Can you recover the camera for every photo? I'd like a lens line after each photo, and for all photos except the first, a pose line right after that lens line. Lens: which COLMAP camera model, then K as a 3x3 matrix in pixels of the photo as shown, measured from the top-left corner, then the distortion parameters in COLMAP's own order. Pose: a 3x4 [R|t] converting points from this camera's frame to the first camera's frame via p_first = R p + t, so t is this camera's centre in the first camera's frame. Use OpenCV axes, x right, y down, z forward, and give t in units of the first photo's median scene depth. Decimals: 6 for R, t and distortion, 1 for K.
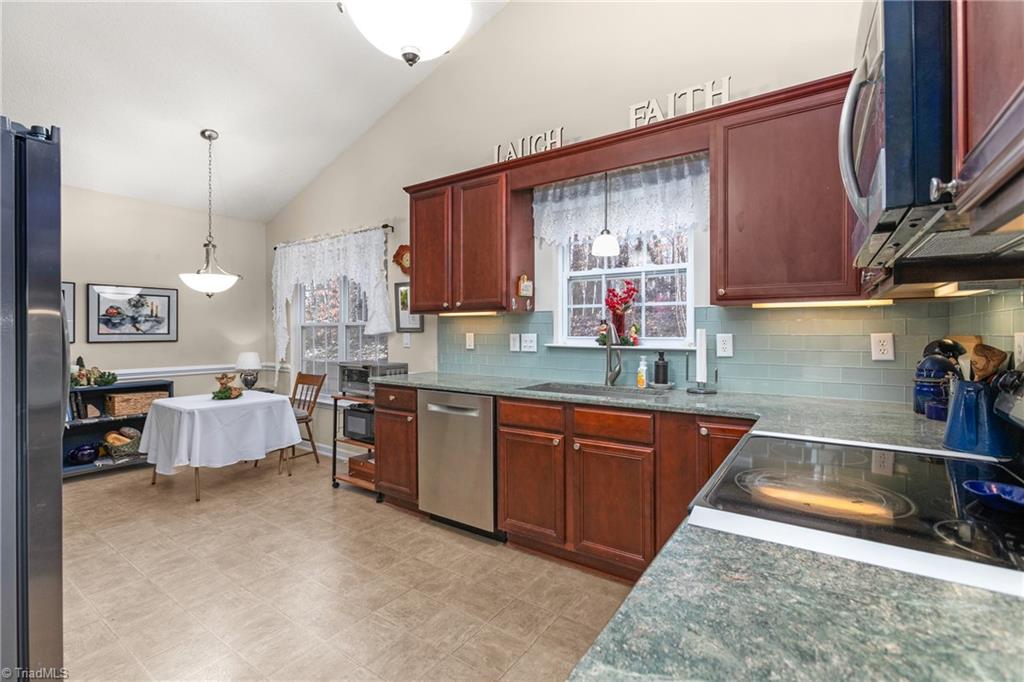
lens RADIAL K [[454.4, 0, 513.4], [0, 454.4, 332.8], [0, 0, 1]] dist [-0.005347, 0.002020]
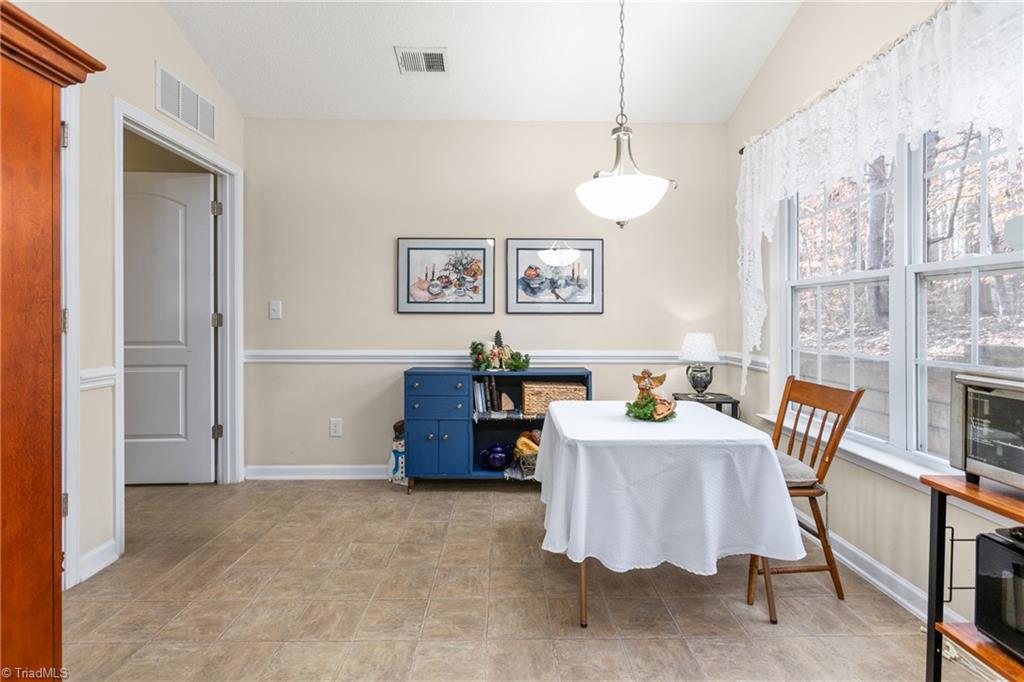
lens RADIAL K [[454.4, 0, 516.9], [0, 454.4, 317.7], [0, 0, 1]] dist [-0.005347, 0.002020]
pose [[0.584829, 0.000974, -0.811156, -0.278554], [-0.004292, 0.999989, -0.001894, 0.029398], [0.811145, 0.004589, 0.584826, 0.534209]]
